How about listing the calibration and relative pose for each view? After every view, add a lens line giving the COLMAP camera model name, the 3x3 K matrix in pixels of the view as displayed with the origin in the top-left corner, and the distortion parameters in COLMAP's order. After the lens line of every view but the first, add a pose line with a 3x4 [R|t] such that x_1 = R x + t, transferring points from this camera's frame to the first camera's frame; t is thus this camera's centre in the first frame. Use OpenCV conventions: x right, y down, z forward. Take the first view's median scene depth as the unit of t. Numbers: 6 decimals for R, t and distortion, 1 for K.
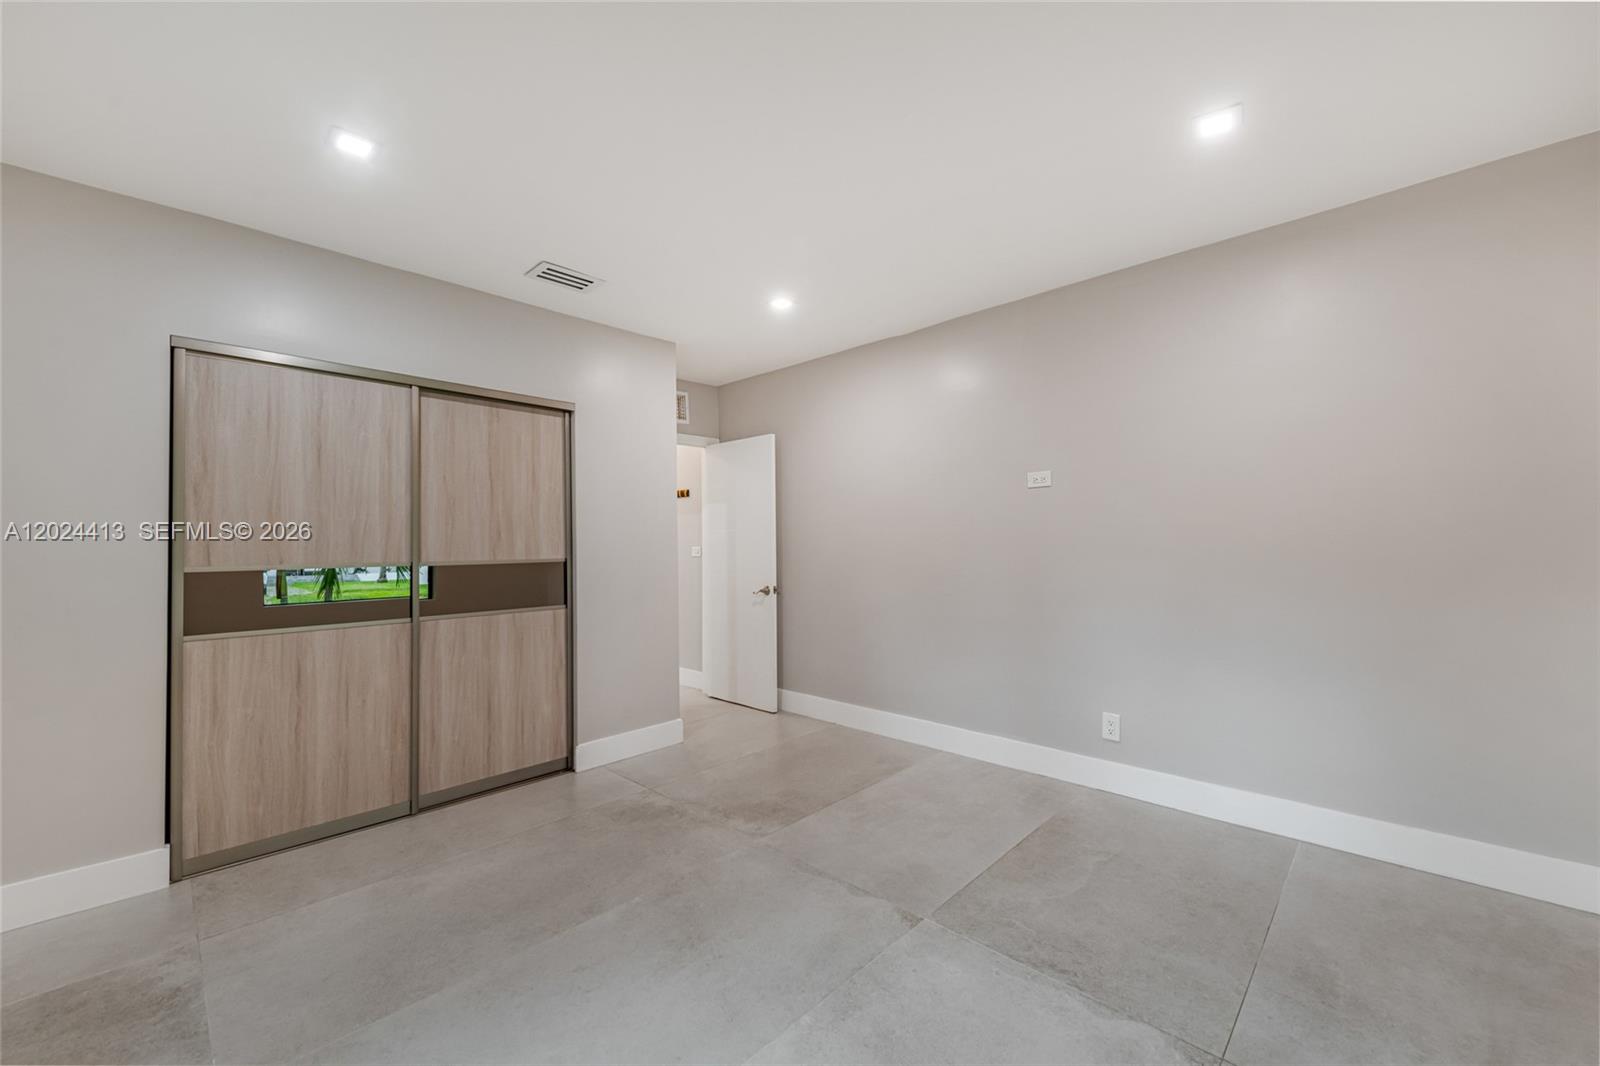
lens RADIAL K [[634.9, 0, 812.7], [0, 634.9, 516.5], [0, 0, 1]] dist [0.013941, -0.002924]
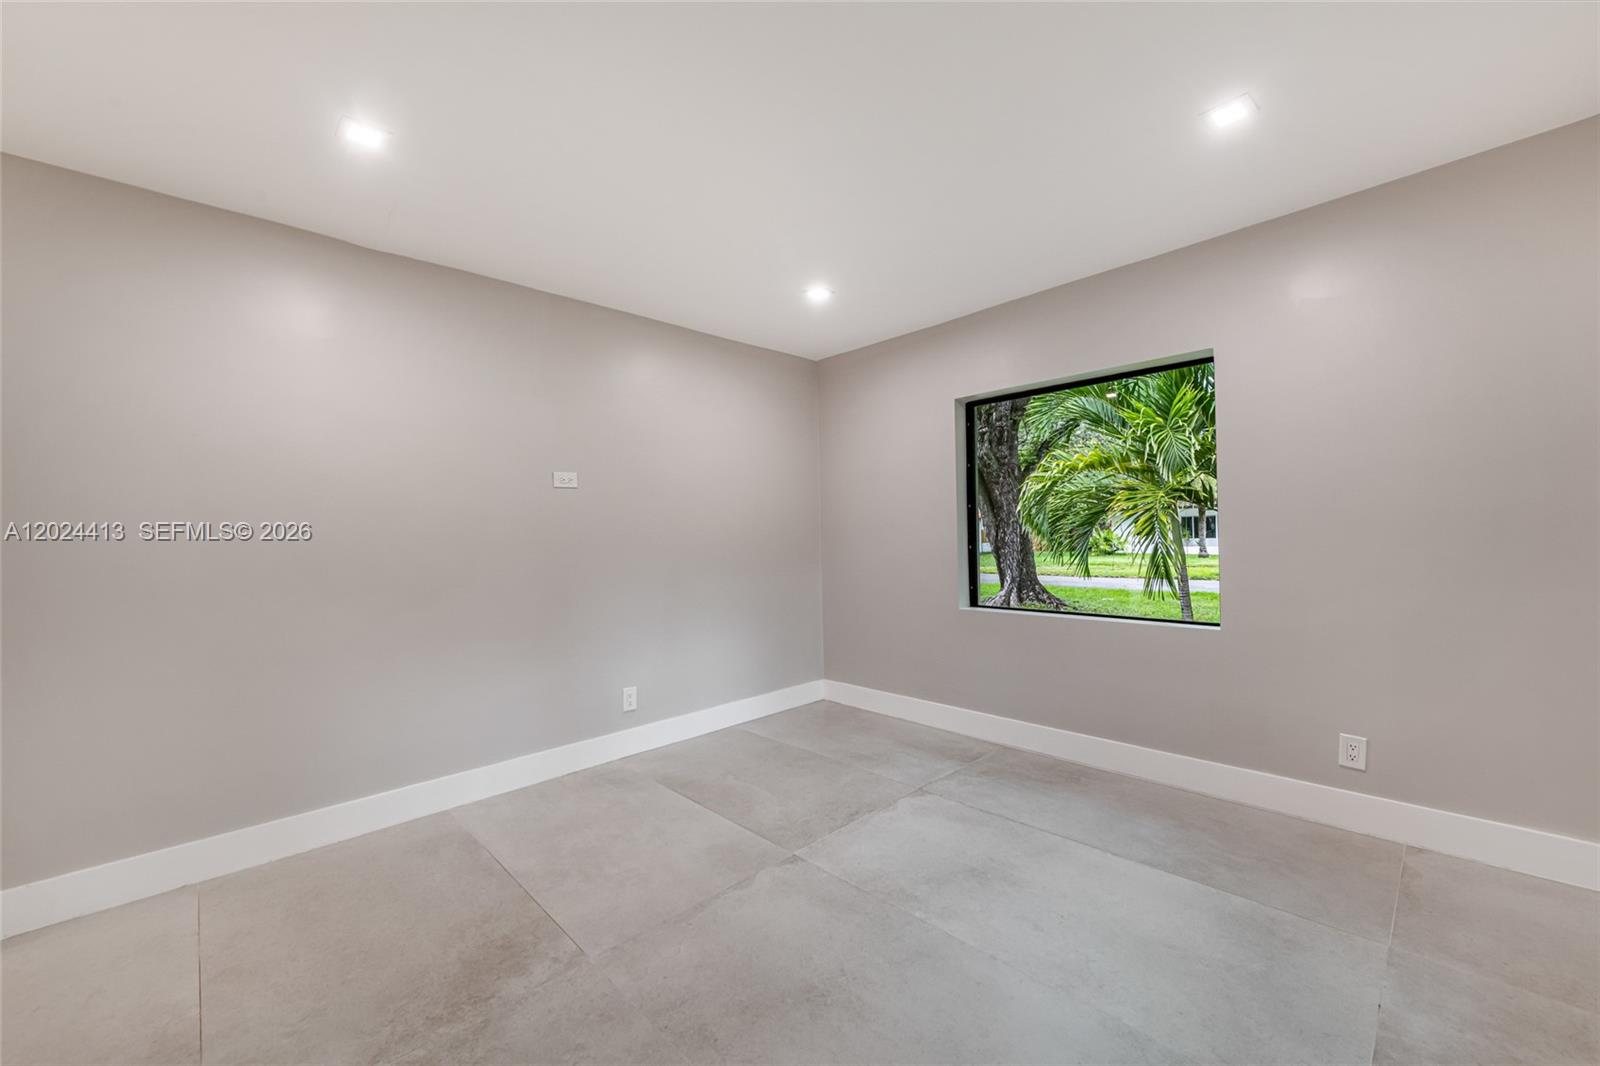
lens RADIAL K [[634.9, 0, 794.1], [0, 634.9, 532.9], [0, 0, 1]] dist [0.013941, -0.002924]
pose [[0.029401, 0.022043, 0.999325, -0.710049], [-0.018227, 0.999602, -0.021513, 0.044744], [-0.999401, -0.017582, 0.029791, 0.683505]]
